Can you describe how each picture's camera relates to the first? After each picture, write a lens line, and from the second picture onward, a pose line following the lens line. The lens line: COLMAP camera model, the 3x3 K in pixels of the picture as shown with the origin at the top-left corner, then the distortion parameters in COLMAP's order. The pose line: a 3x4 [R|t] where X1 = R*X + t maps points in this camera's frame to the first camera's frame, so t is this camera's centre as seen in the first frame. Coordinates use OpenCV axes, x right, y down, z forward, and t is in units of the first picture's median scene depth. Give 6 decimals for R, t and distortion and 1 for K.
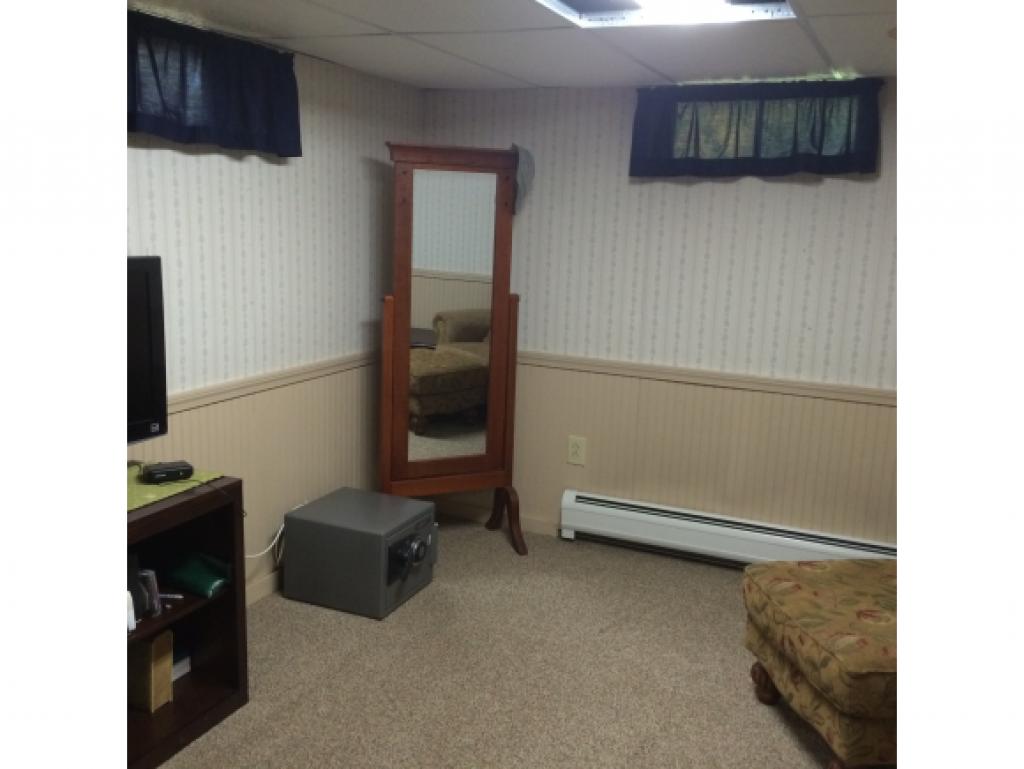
lens RADIAL K [[903.6, 0, 515.4], [0, 903.6, 379.9], [0, 0, 1]] dist [0.104418, -0.185560]
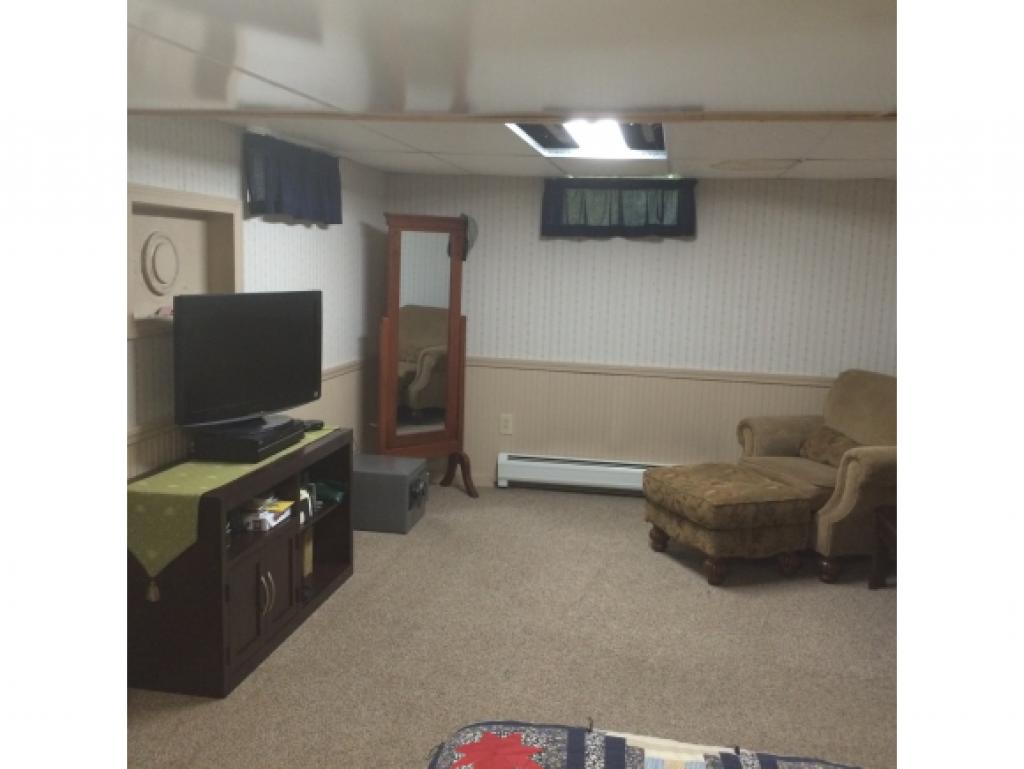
lens RADIAL K [[948.1, 0, 512.0], [0, 948.1, 384.5], [0, 0, 1]] dist [0.008642, 0.002927]
pose [[0.968448, -0.037389, 0.246395, -0.329091], [0.047666, 0.998219, -0.035879, 0.078676], [-0.244614, 0.046491, 0.968505, -0.516151]]
